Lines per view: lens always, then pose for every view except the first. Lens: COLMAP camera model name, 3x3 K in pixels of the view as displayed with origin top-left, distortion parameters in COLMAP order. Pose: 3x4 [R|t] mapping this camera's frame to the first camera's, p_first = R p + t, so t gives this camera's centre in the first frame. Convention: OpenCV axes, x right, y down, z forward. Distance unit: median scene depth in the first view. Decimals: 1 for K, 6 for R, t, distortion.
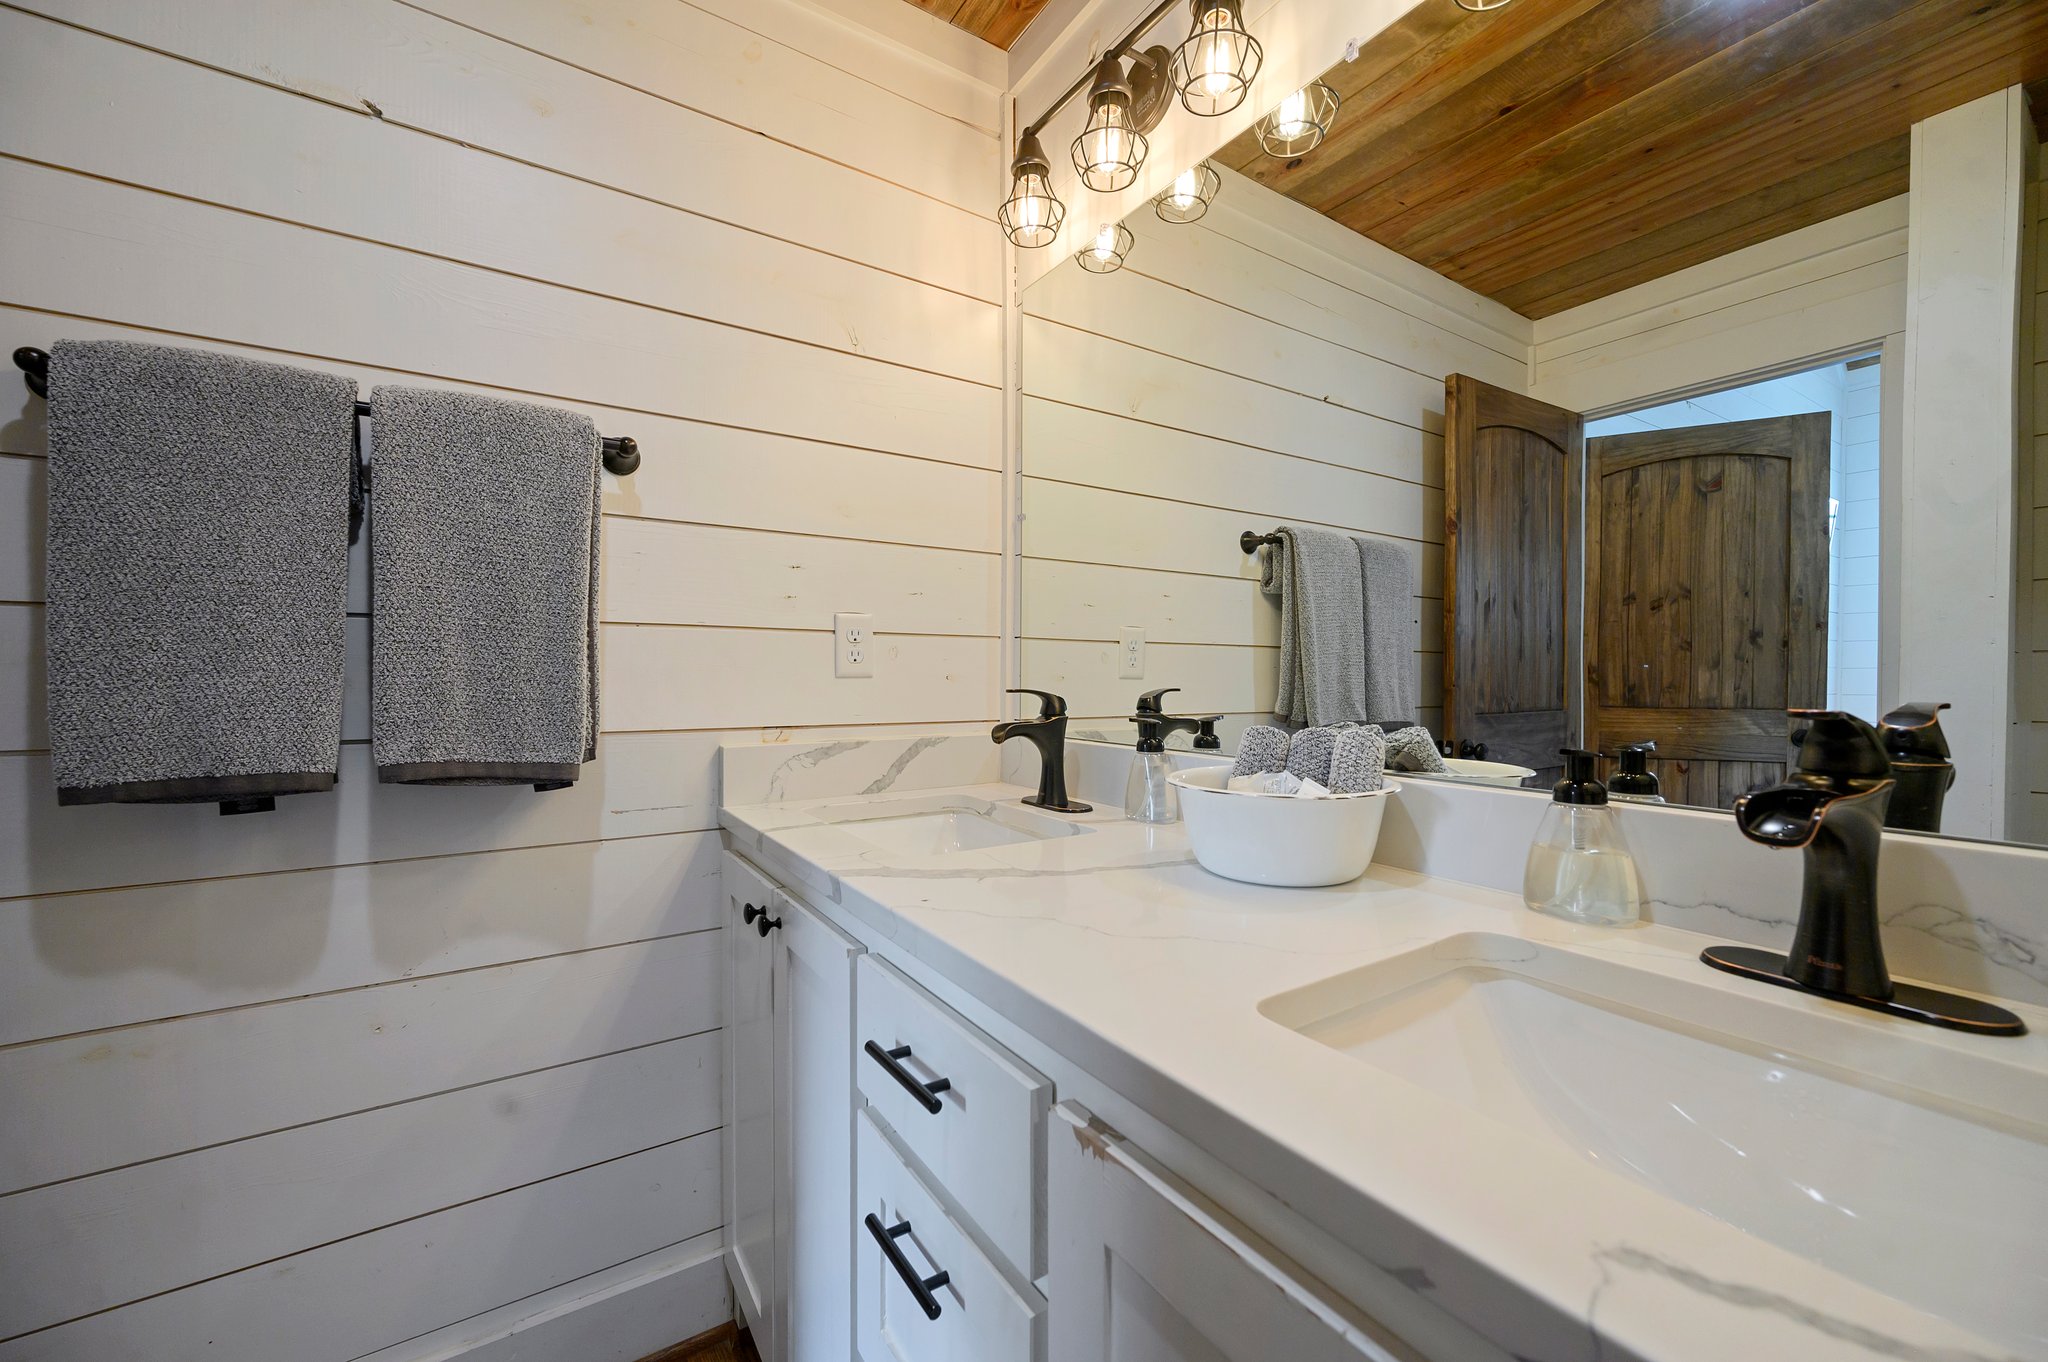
lens RADIAL K [[806.8, 0, 1029.2], [0, 806.8, 680.1], [0, 0, 1]] dist [-0.000329, -0.000212]
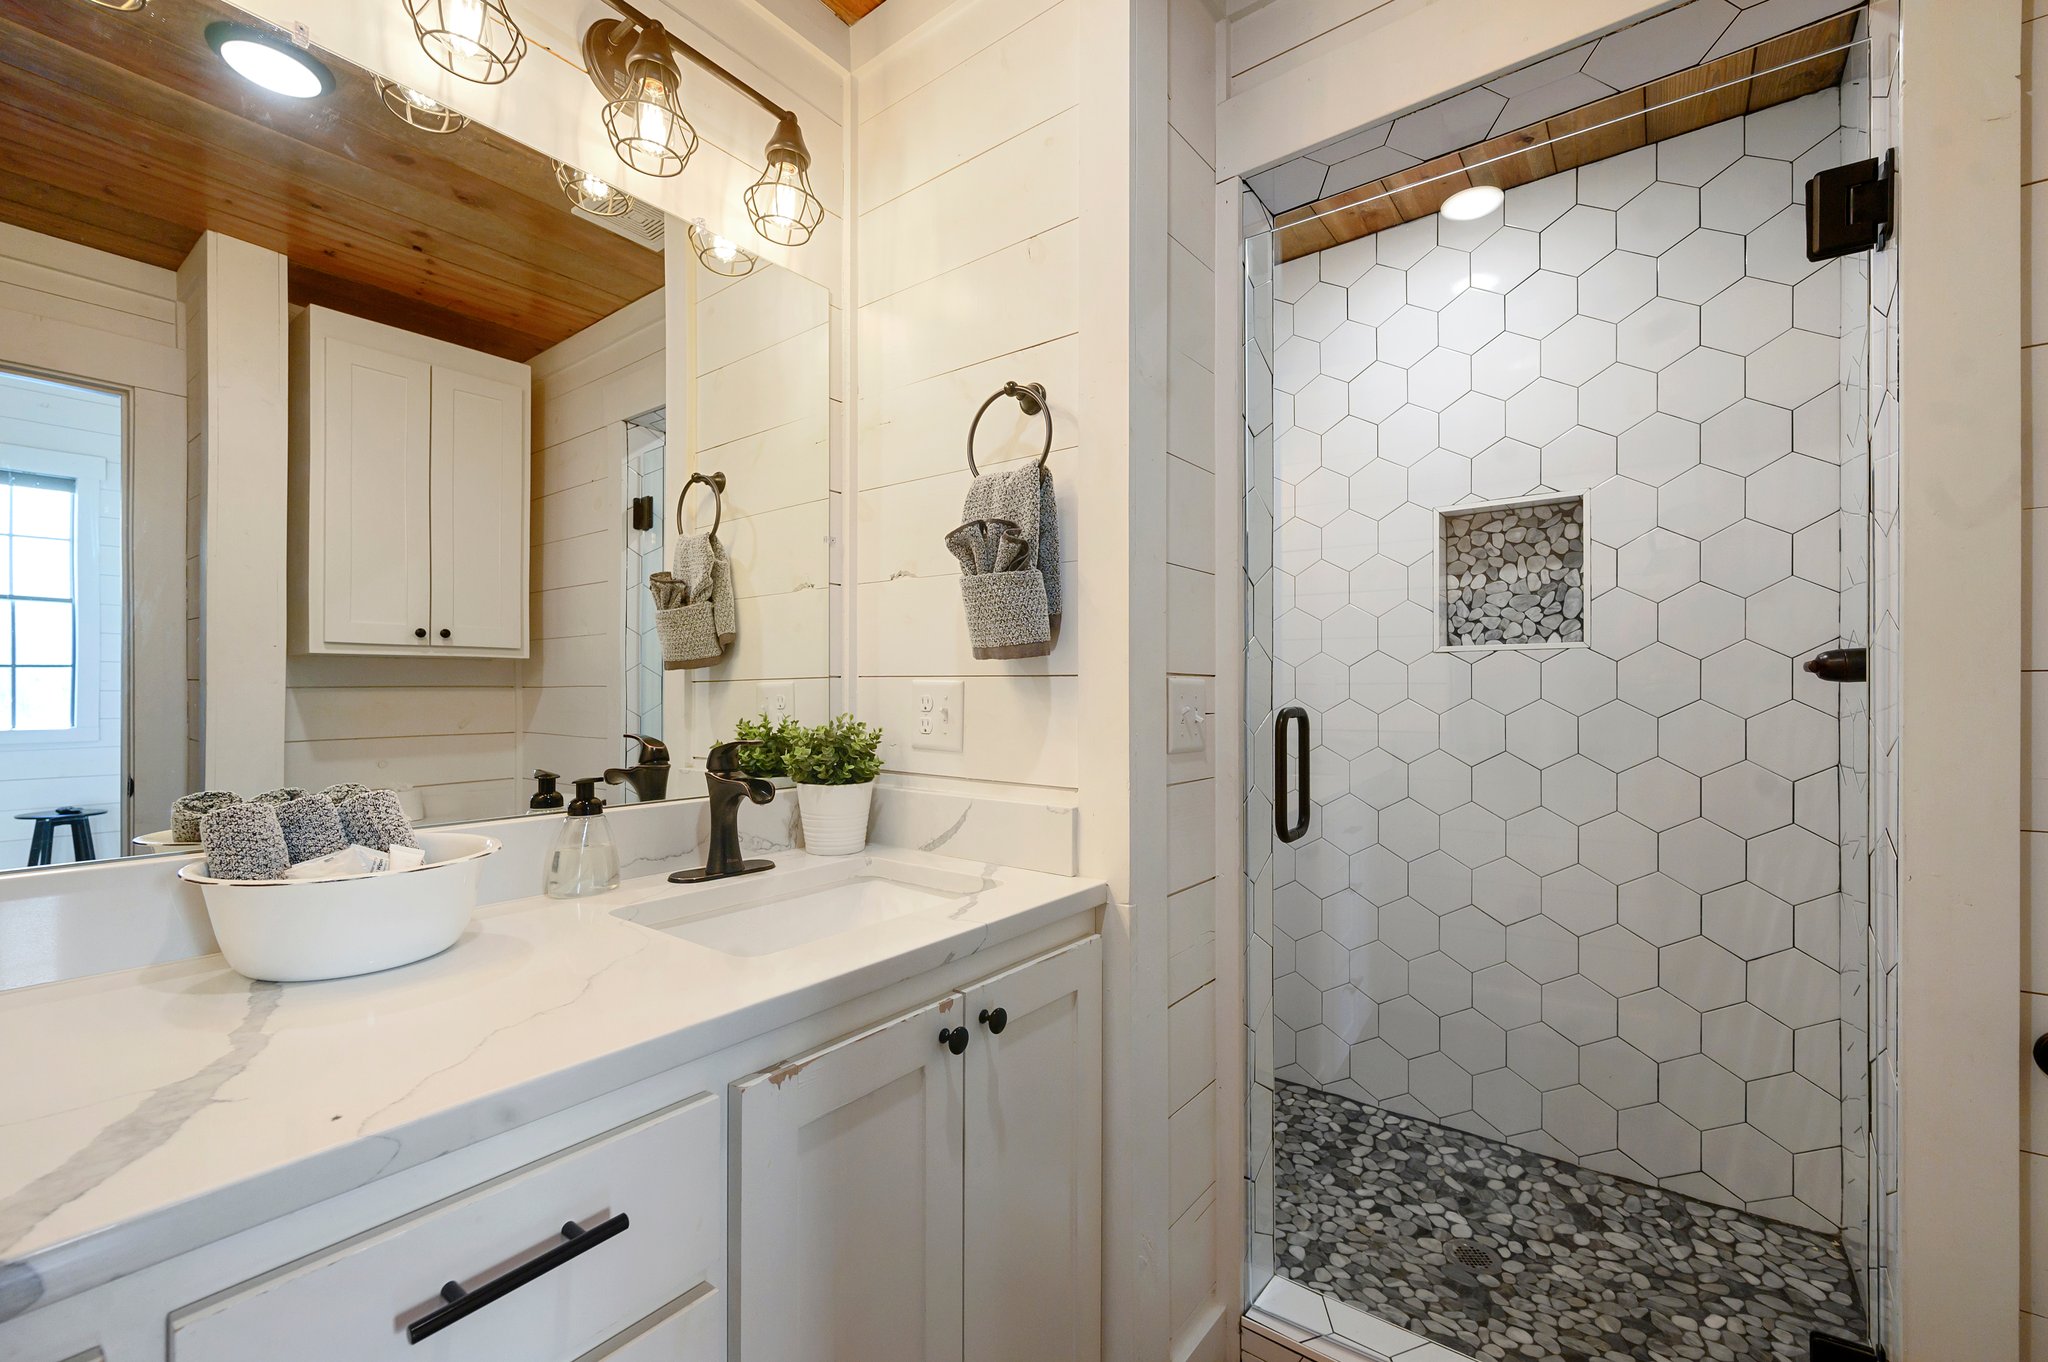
lens RADIAL K [[843.7, 0, 1024.7], [0, 843.7, 697.2], [0, 0, 1]] dist [0.000691, 0.000101]
pose [[-0.328623, 0.001125, 0.944461, -0.987037], [0.009933, 0.999948, 0.002265, -0.047002], [-0.944409, 0.010126, -0.328617, 0.753865]]
